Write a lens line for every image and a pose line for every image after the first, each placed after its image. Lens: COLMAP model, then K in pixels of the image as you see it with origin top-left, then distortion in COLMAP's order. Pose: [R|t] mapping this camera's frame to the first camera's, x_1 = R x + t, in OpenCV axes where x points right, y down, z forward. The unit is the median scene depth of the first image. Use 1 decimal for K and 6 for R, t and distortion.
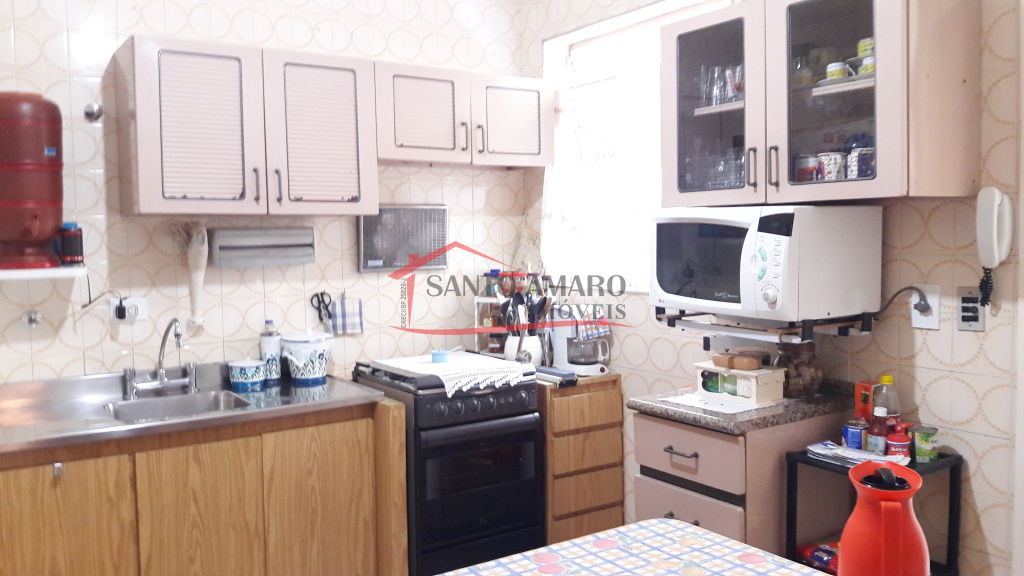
lens RADIAL K [[835.4, 0, 512.0], [0, 835.4, 288.0], [0, 0, 1]] dist [0.153419, -0.409208]
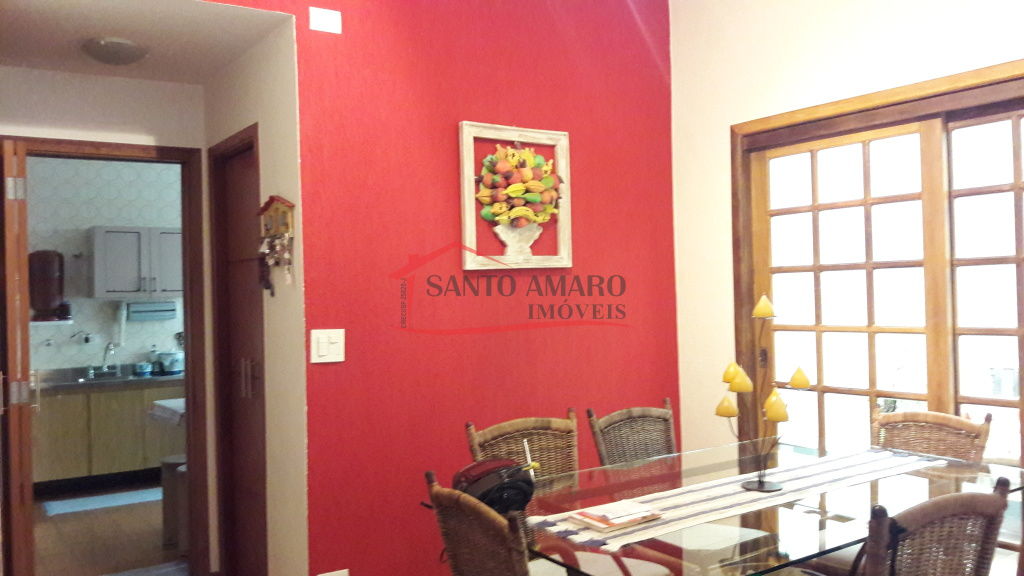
lens RADIAL K [[835.4, 0, 512.0], [0, 835.4, 288.0], [0, 0, 1]] dist [0.153419, -0.409208]
pose [[0.999809, -0.010475, 0.016503, 0.479639], [0.011655, 0.997255, -0.073120, 0.050468], [-0.015692, 0.073298, 0.997187, -0.964290]]
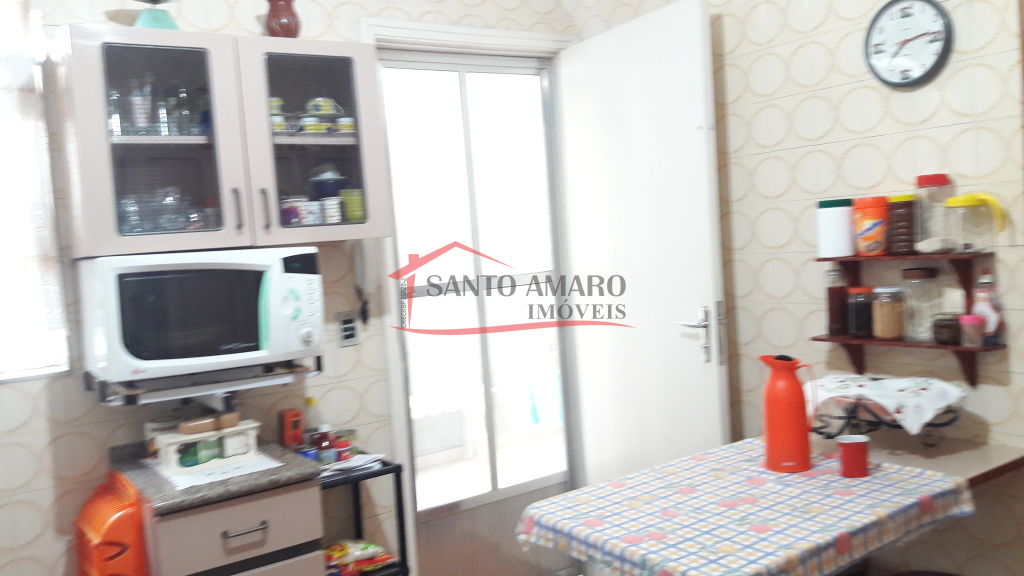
lens RADIAL K [[835.4, 0, 512.0], [0, 835.4, 288.0], [0, 0, 1]] dist [0.153419, -0.409208]
pose [[-0.002063, -0.039849, 0.999204, -0.740556], [0.144366, 0.988726, 0.039729, -0.052080], [-0.989522, 0.144333, 0.003713, 0.772667]]
